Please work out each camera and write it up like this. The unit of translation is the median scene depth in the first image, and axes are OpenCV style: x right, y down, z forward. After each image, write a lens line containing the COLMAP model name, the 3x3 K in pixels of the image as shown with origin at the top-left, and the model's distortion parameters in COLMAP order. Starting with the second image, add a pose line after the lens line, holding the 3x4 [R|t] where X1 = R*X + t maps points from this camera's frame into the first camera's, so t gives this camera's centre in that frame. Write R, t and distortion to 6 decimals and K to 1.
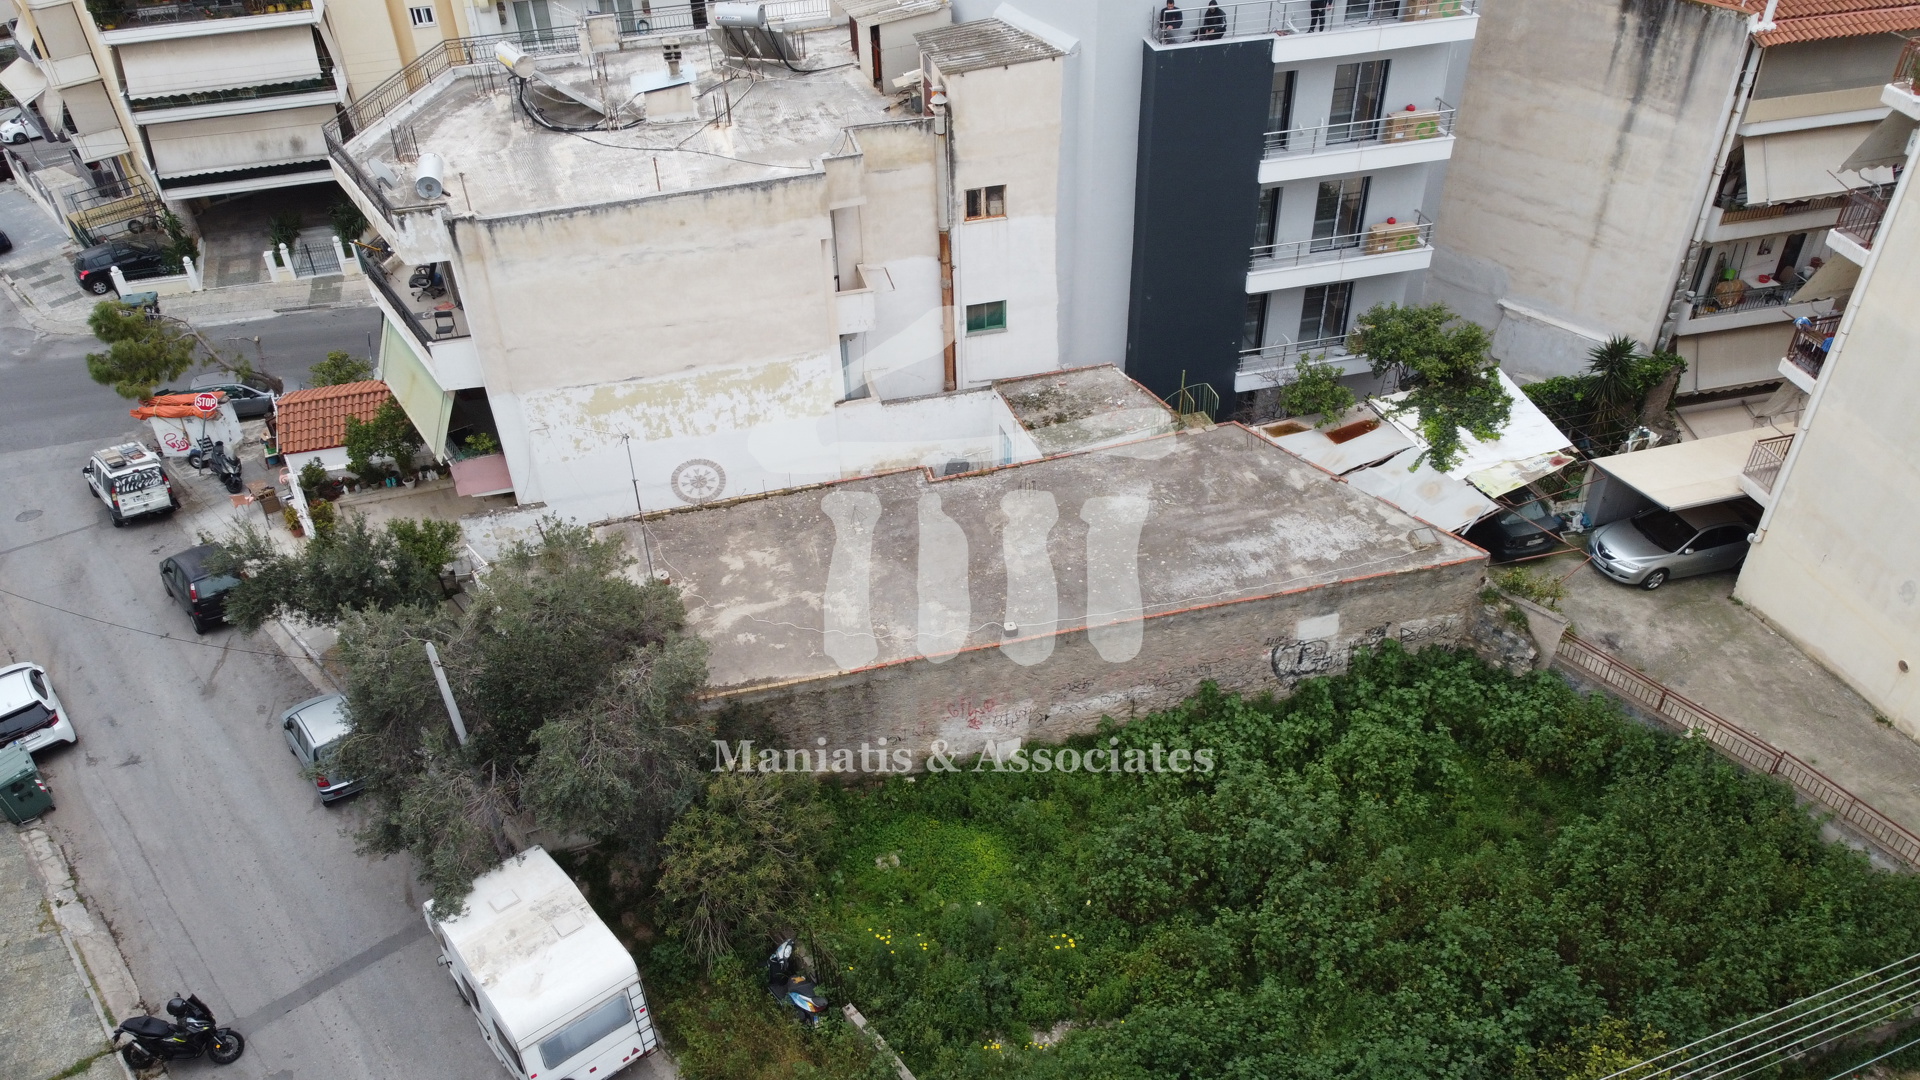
lens RADIAL K [[1430.8, 0, 963.0], [0, 1430.8, 566.3], [0, 0, 1]] dist [0.008501, -0.013298]
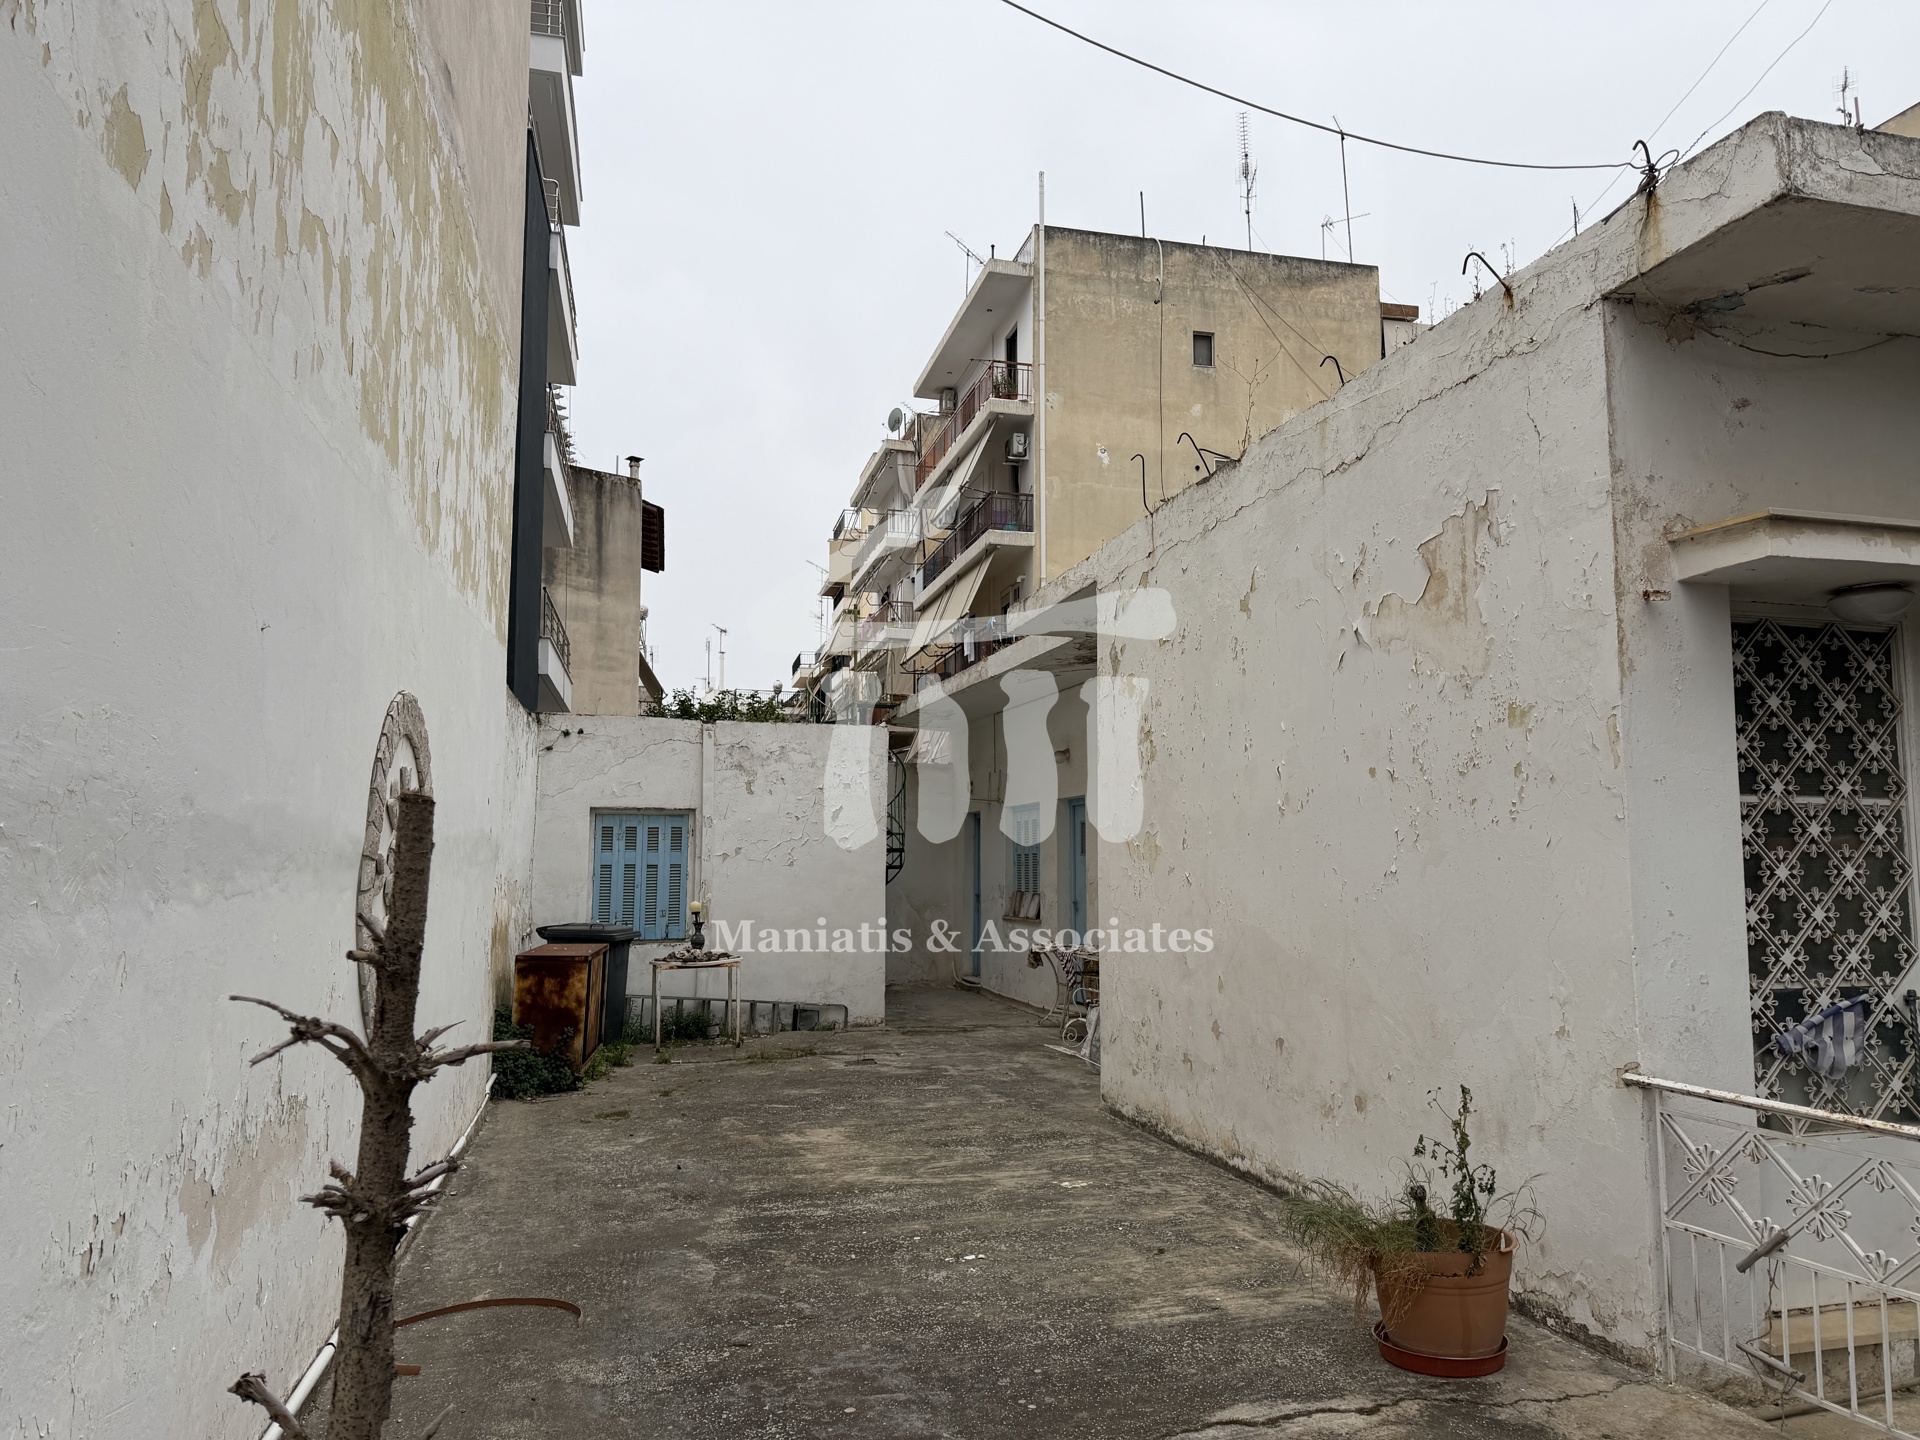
lens RADIAL K [[1333.7, 0, 964.7], [0, 1333.7, 729.2], [0, 0, 1]] dist [0.060500, -0.068910]
pose [[0.011078, 0.116237, 0.993160, -0.350526], [0.629859, 0.770602, -0.097215, -0.025218], [-0.776630, 0.626628, -0.064676, 1.023973]]
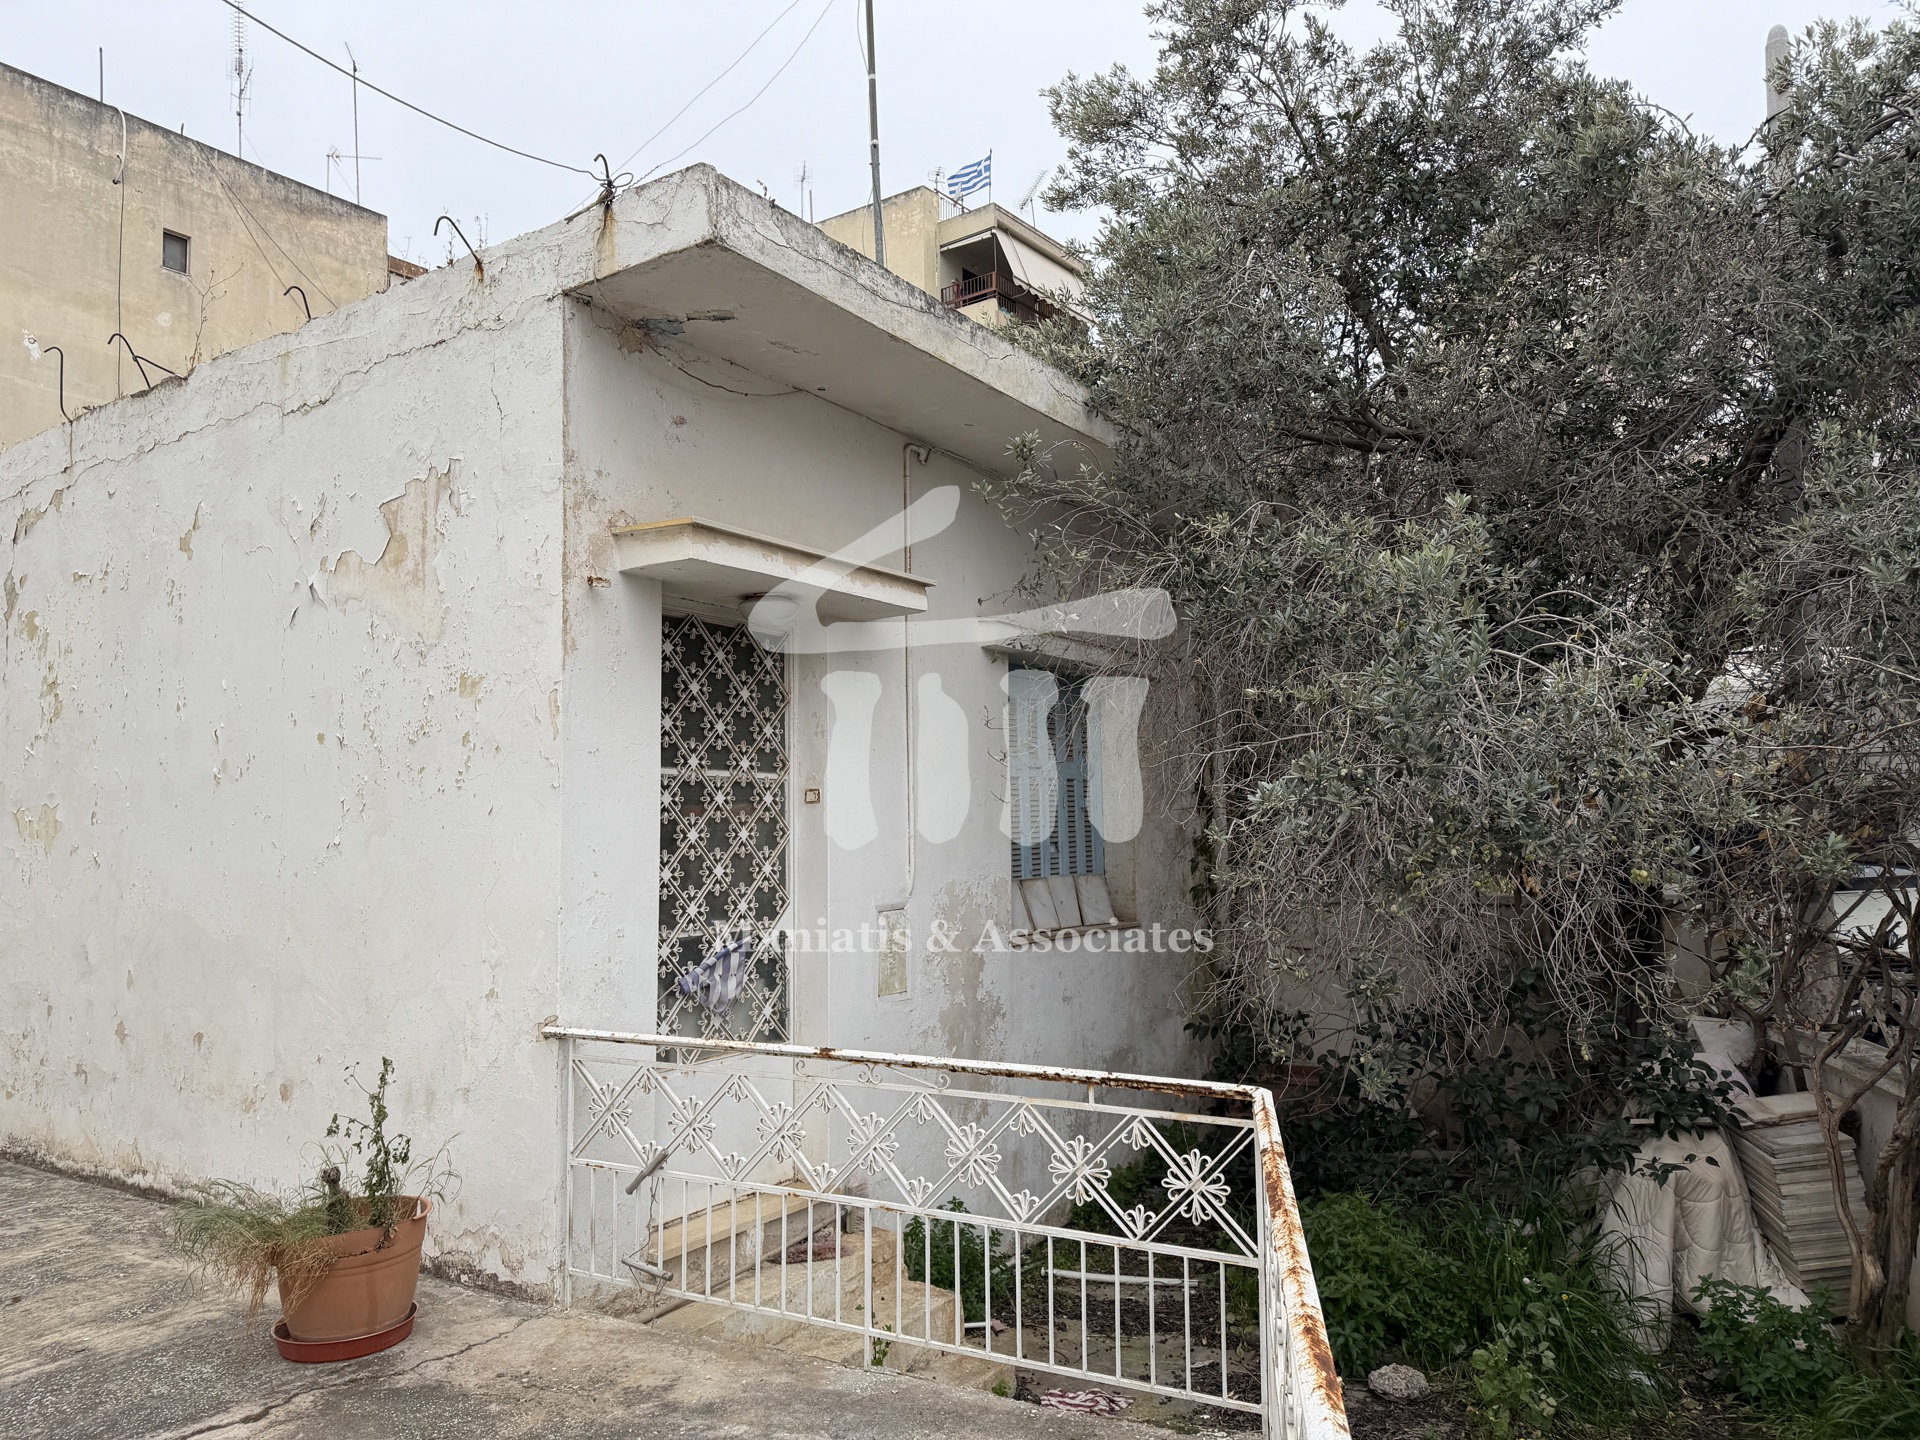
lens RADIAL K [[1333.7, 0, 959.3], [0, 1333.7, 727.4], [0, 0, 1]] dist [0.060500, -0.068910]
pose [[-0.638955, 0.087415, 0.764261, -0.351753], [0.504679, 0.797447, 0.330722, -0.020927], [-0.580548, 0.597023, -0.553650, 1.020349]]
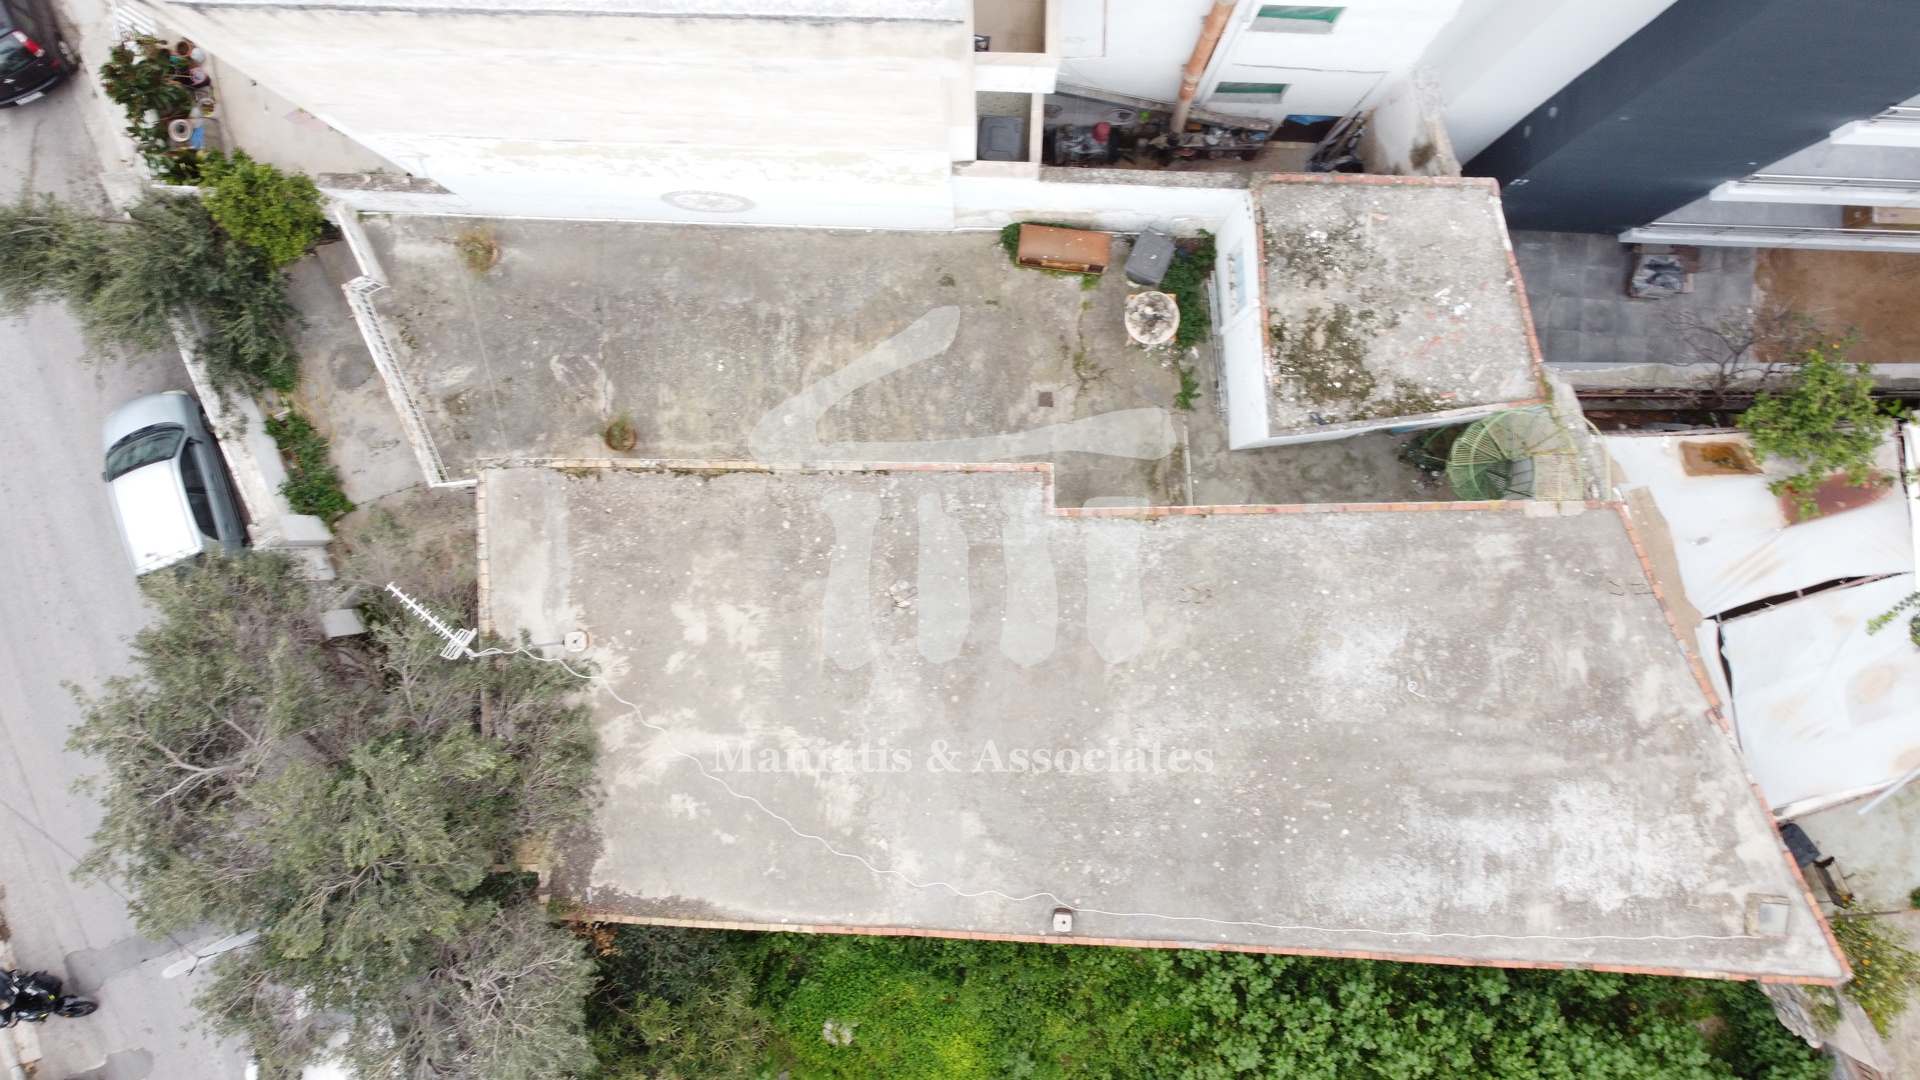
lens RADIAL K [[1430.8, 0, 958.5], [0, 1430.8, 544.2], [0, 0, 1]] dist [0.008501, -0.013298]
pose [[0.961414, 0.275093, 0.002771, -0.053706], [-0.175497, 0.605518, 0.776240, -0.480867], [0.211860, -0.746774, 0.630432, 0.591950]]
